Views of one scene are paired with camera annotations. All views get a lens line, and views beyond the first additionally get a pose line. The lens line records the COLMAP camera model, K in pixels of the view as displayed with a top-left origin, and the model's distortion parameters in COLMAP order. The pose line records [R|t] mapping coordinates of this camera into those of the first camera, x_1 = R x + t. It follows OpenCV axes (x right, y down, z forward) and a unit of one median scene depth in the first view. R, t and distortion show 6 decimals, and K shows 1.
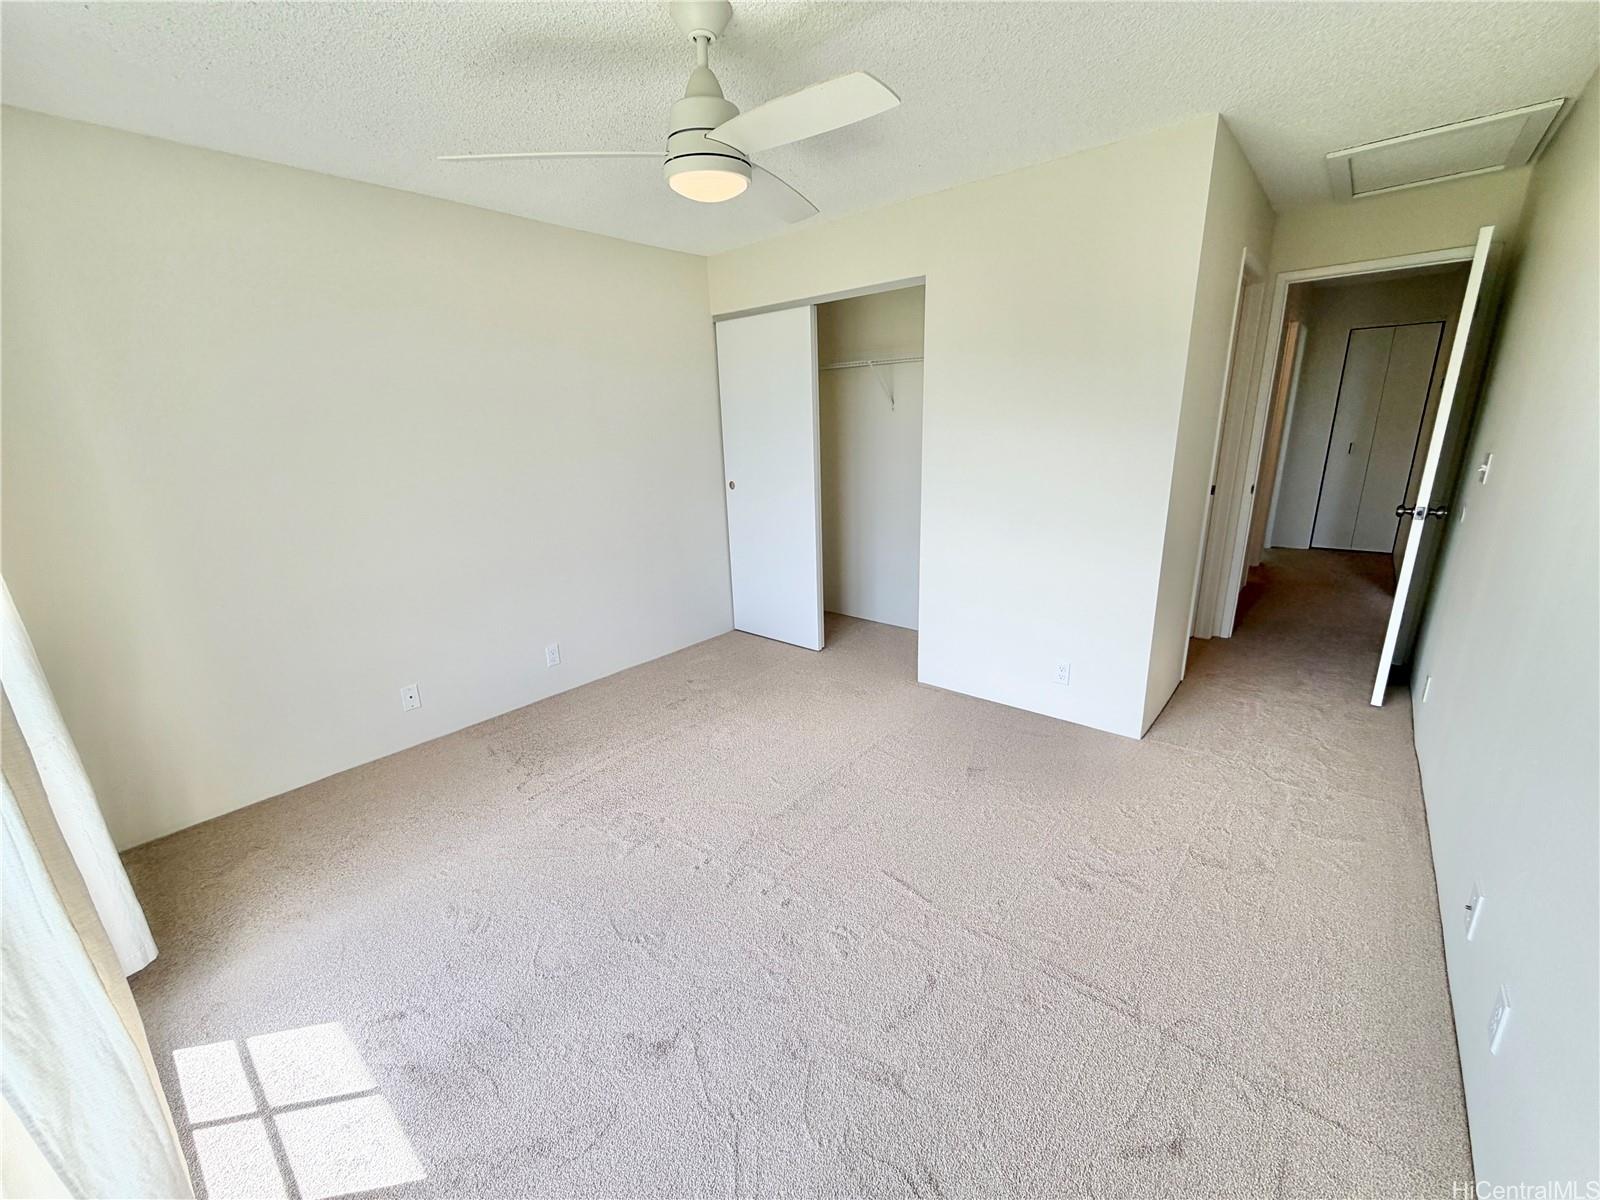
lens RADIAL K [[641.6, 0, 807.0], [0, 641.6, 612.0], [0, 0, 1]] dist [-0.002438, -0.000357]
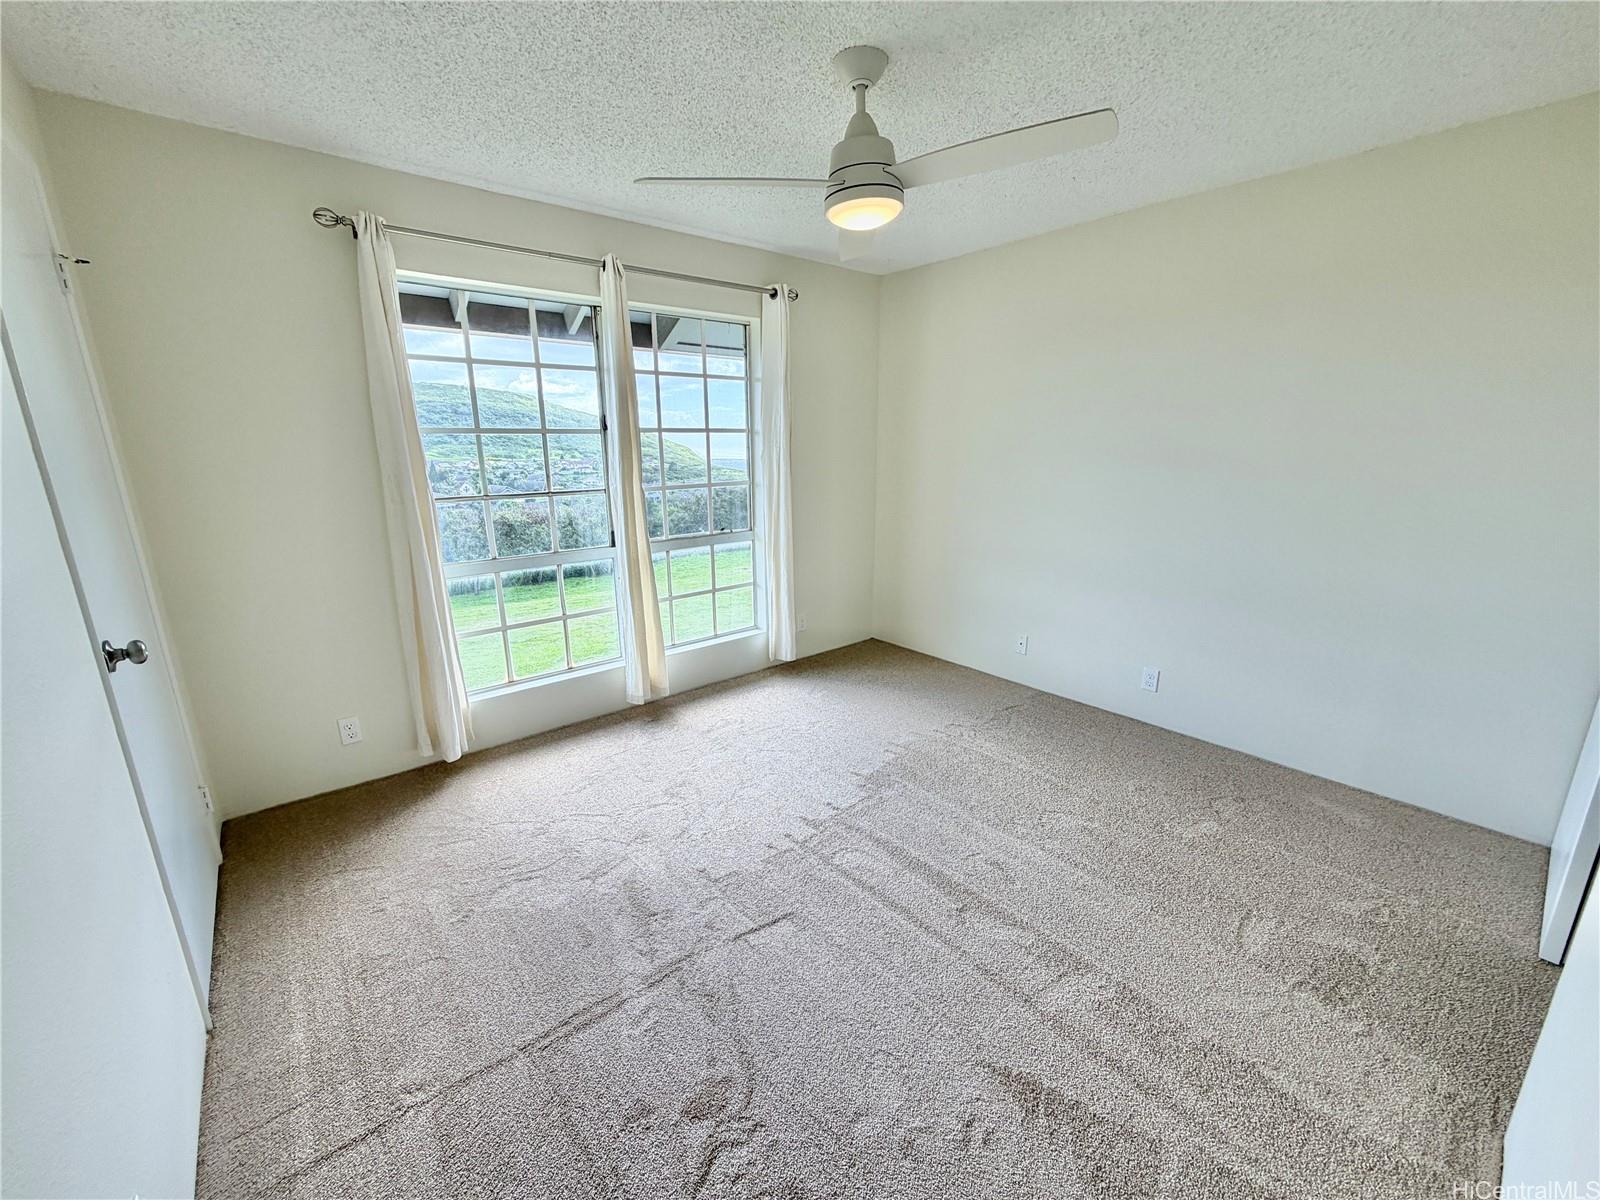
lens RADIAL K [[641.6, 0, 811.0], [0, 641.6, 602.0], [0, 0, 1]] dist [-0.002438, -0.000357]
pose [[-0.195783, 0.267063, -0.943582, 0.554962], [-0.261245, 0.913227, 0.312677, -0.202284], [0.945209, 0.307723, -0.109026, 0.618077]]
